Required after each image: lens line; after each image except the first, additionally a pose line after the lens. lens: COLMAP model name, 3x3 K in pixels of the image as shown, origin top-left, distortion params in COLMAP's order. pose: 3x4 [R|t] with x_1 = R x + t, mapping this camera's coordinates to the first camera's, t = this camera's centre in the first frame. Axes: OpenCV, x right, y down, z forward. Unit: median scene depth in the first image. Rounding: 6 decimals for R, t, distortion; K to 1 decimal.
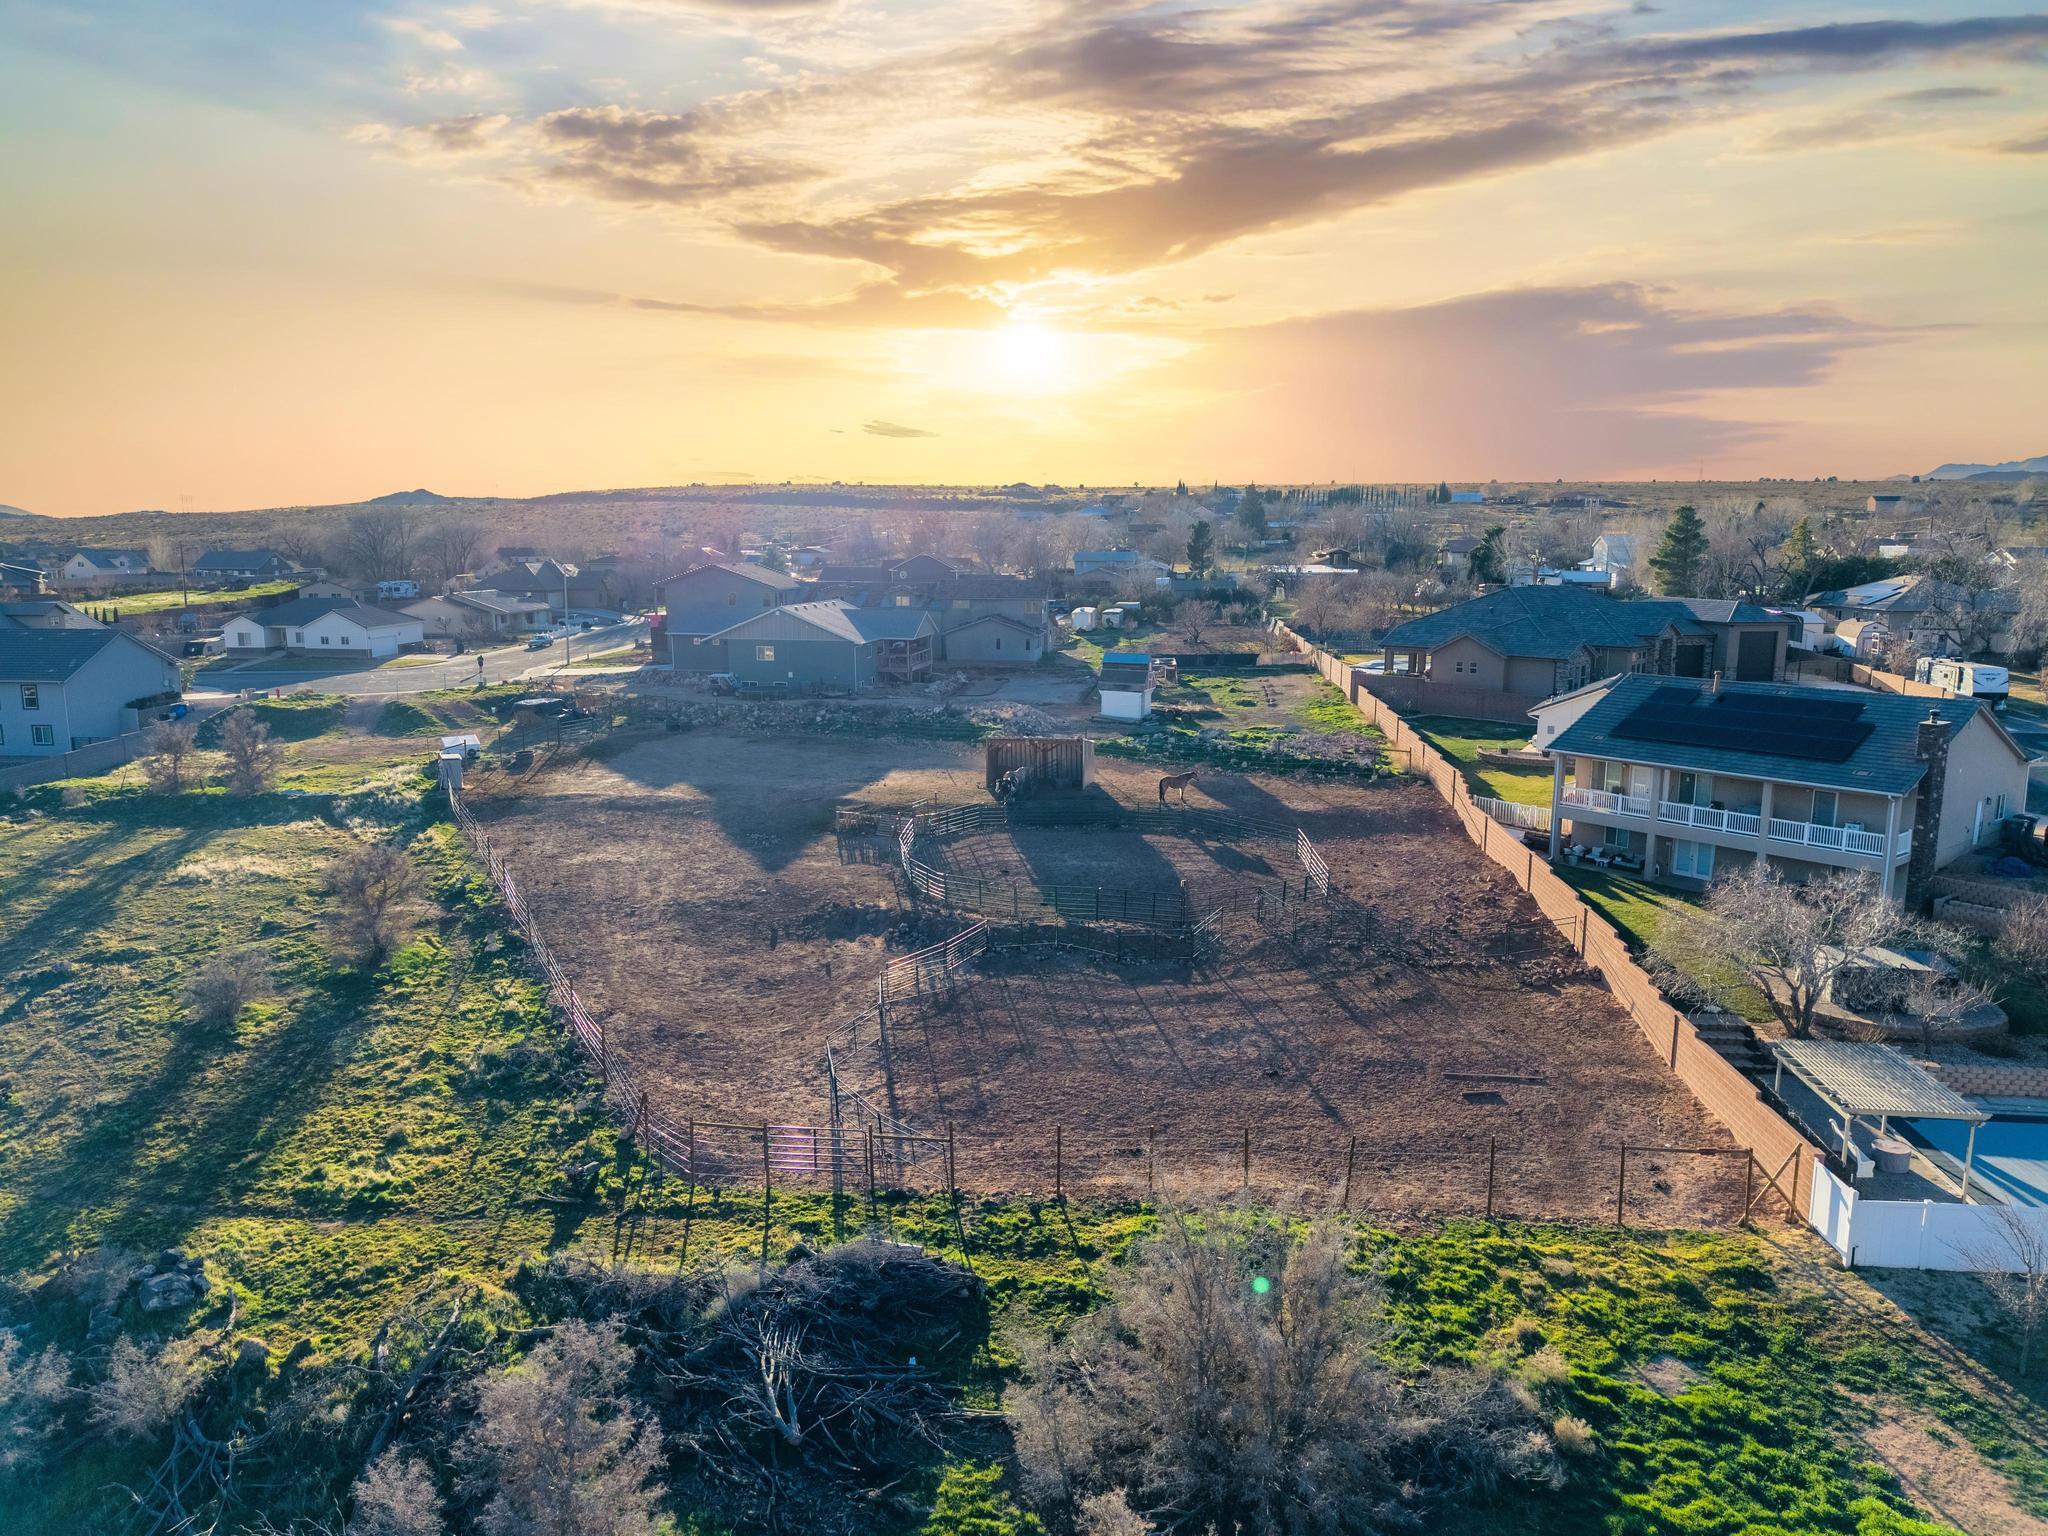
lens RADIAL K [[1369.7, 0, 1022.5], [0, 1369.7, 765.0], [0, 0, 1]] dist [0.019762, -0.020747]
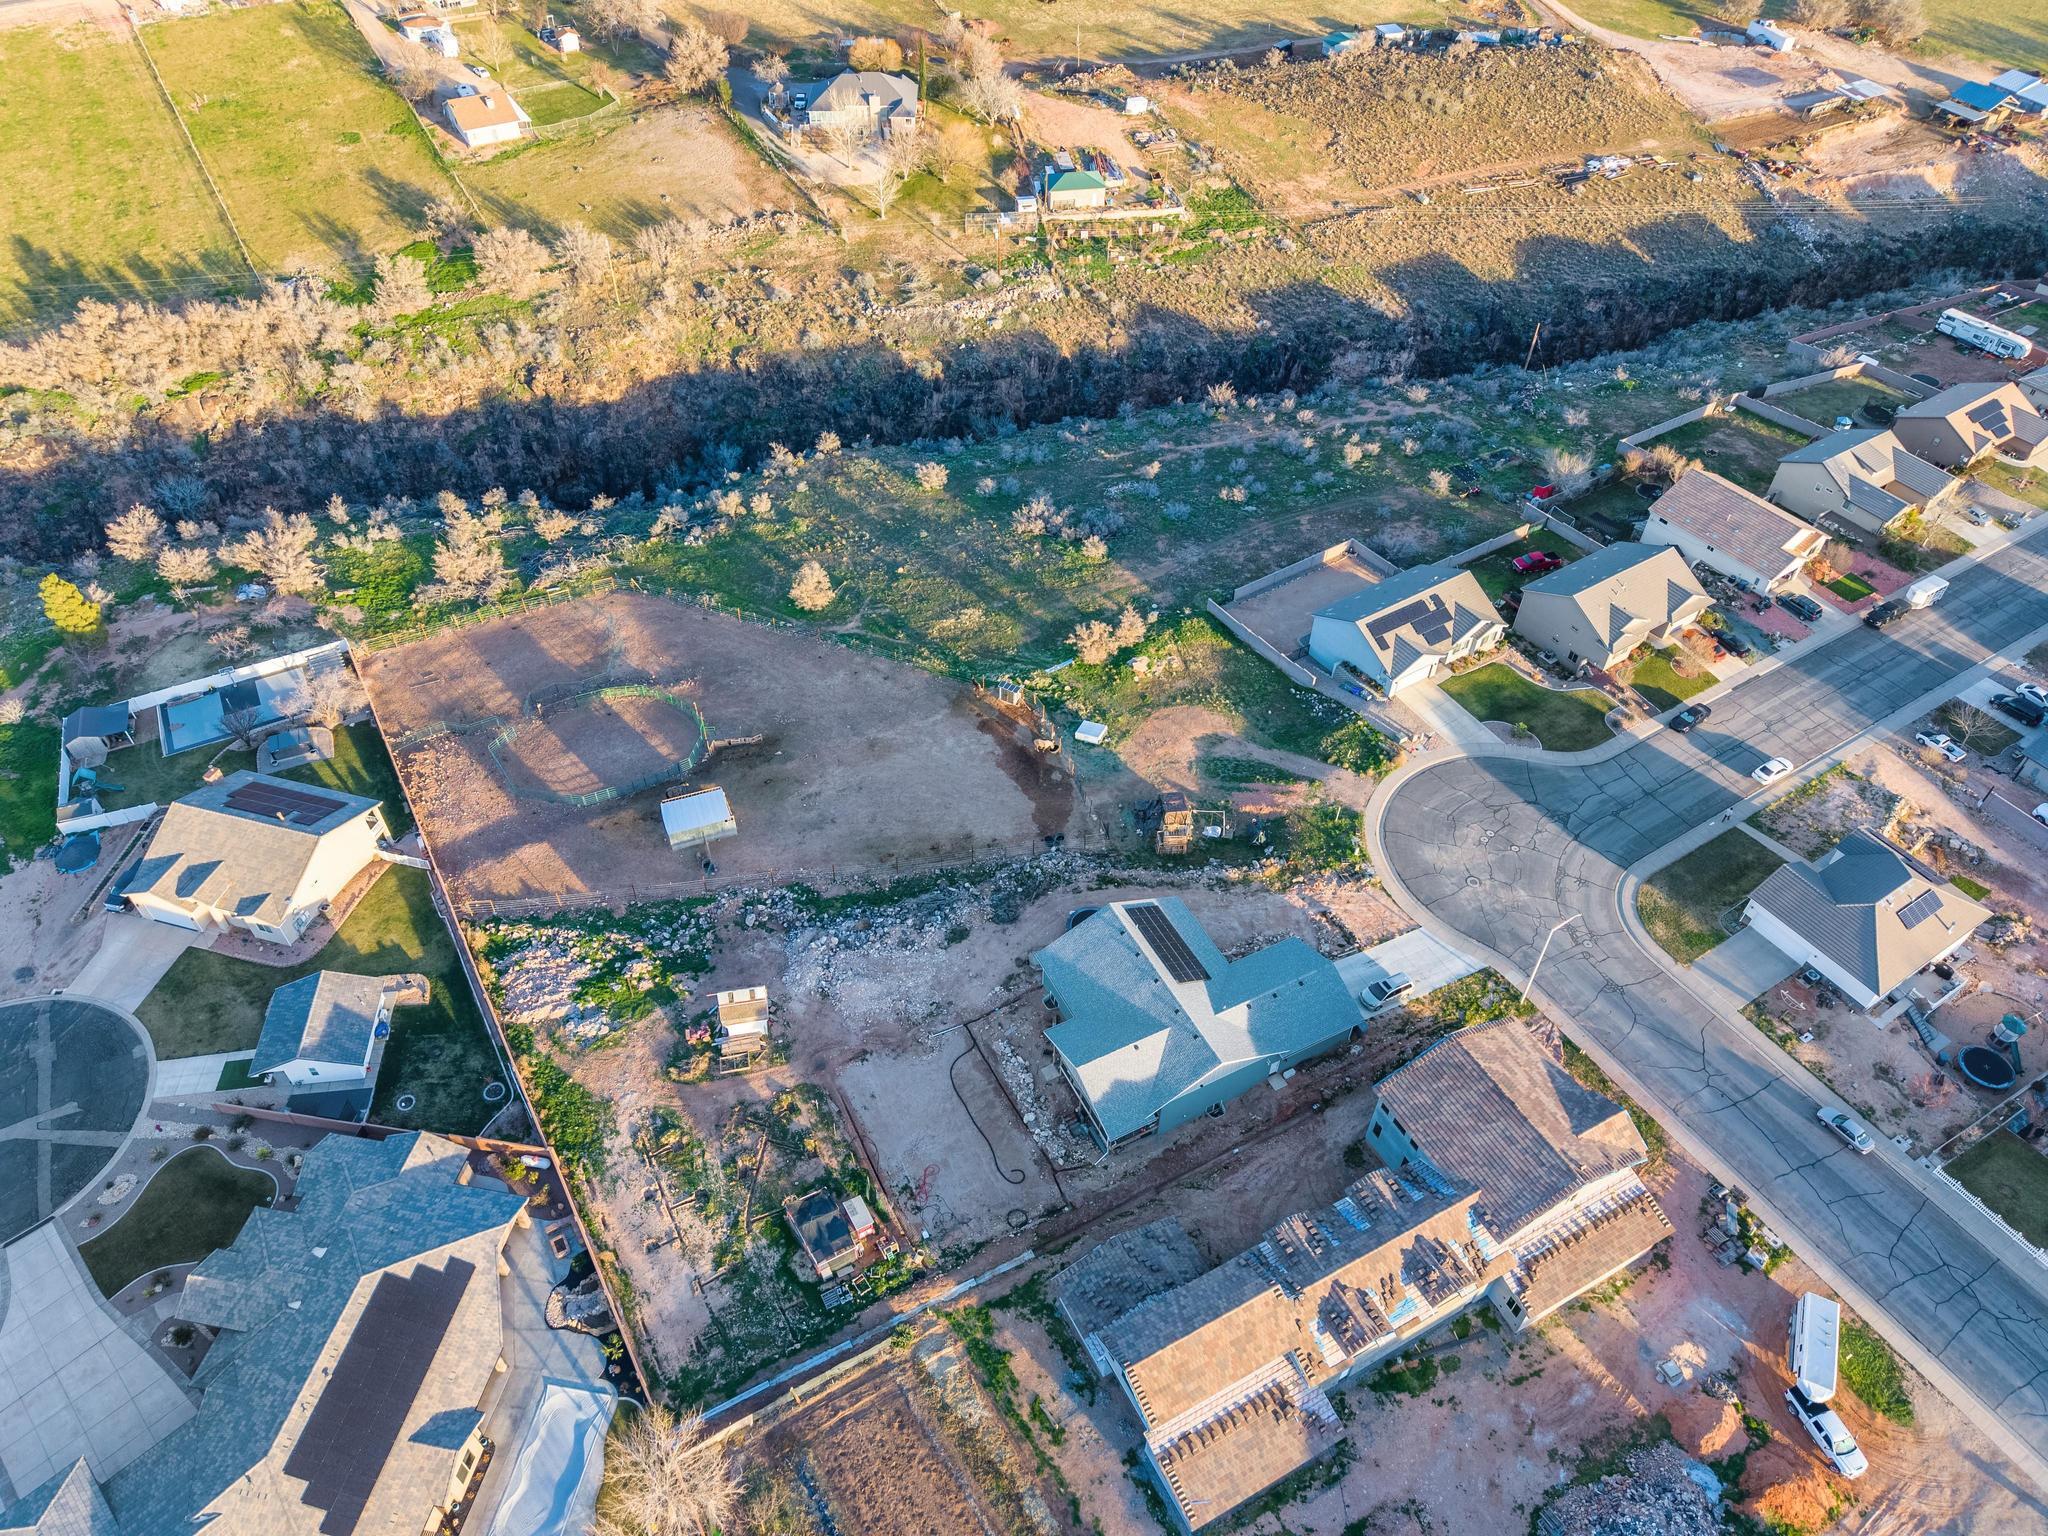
lens RADIAL K [[1369.7, 0, 1025.3], [0, 1369.7, 769.5], [0, 0, 1]] dist [0.019762, -0.020747]
pose [[-0.808827, 0.411567, -0.420013, 0.693039], [-0.106334, 0.600114, 0.792815, -2.662437], [0.578353, 0.685912, -0.441625, 3.715022]]
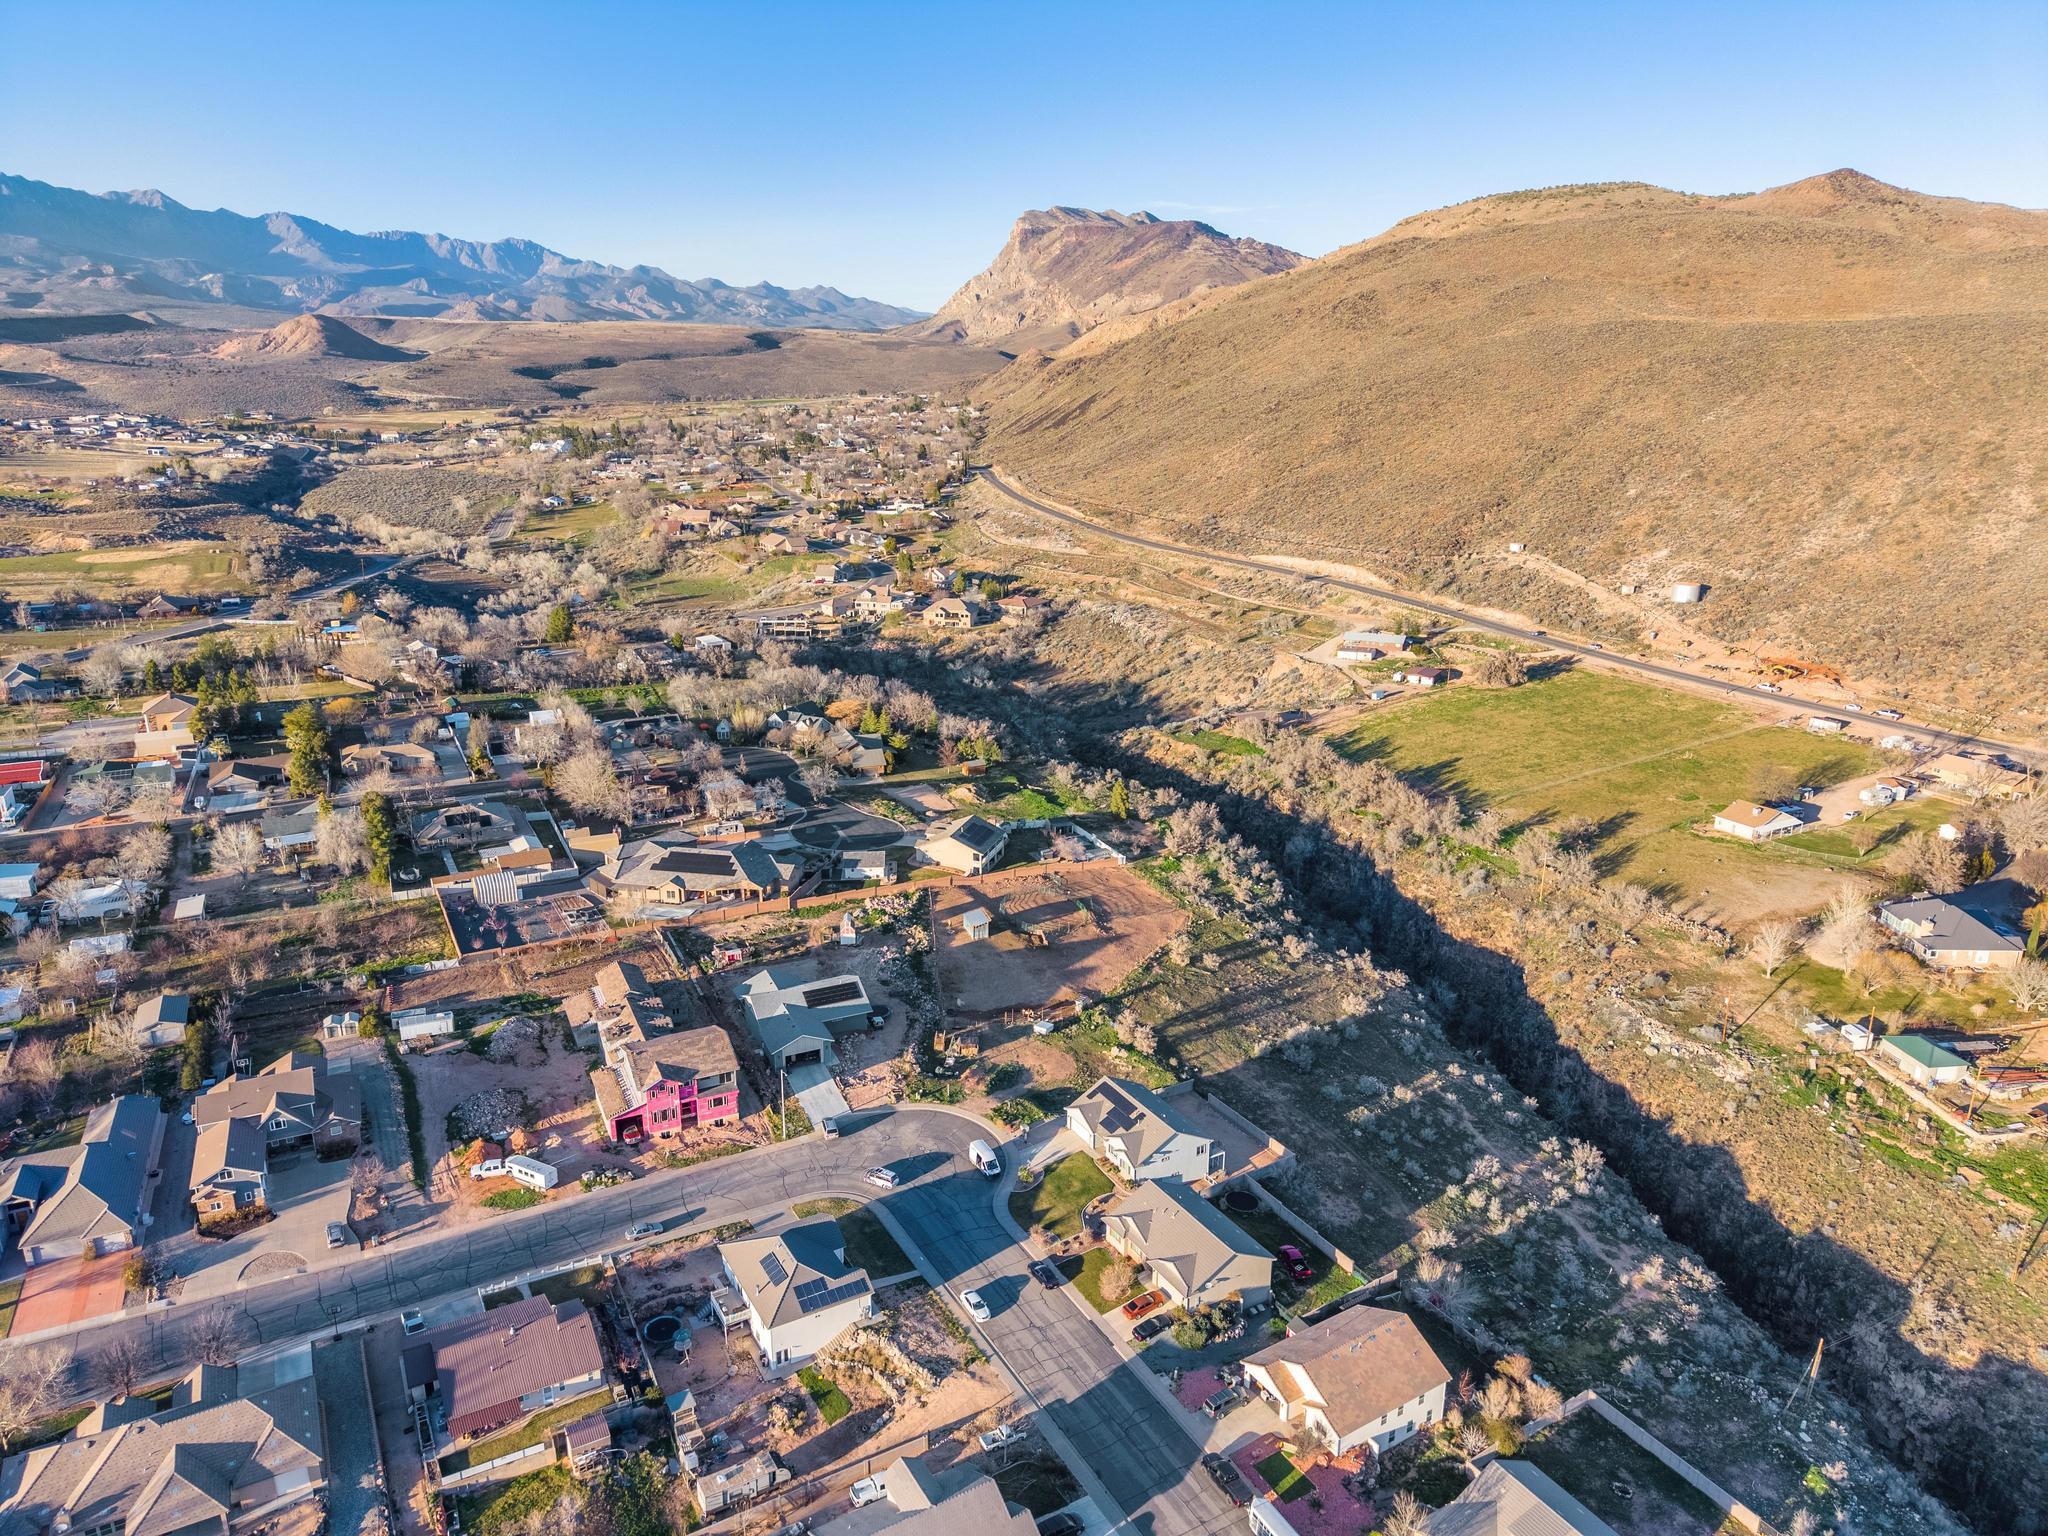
lens RADIAL K [[1369.7, 0, 1021.4], [0, 1369.7, 757.6], [0, 0, 1]] dist [0.019762, -0.020747]
pose [[-0.551748, -0.238772, 0.799101, -4.834061], [0.128932, 0.922204, 0.364577, -2.925702], [-0.823985, 0.304185, -0.478038, 4.514897]]
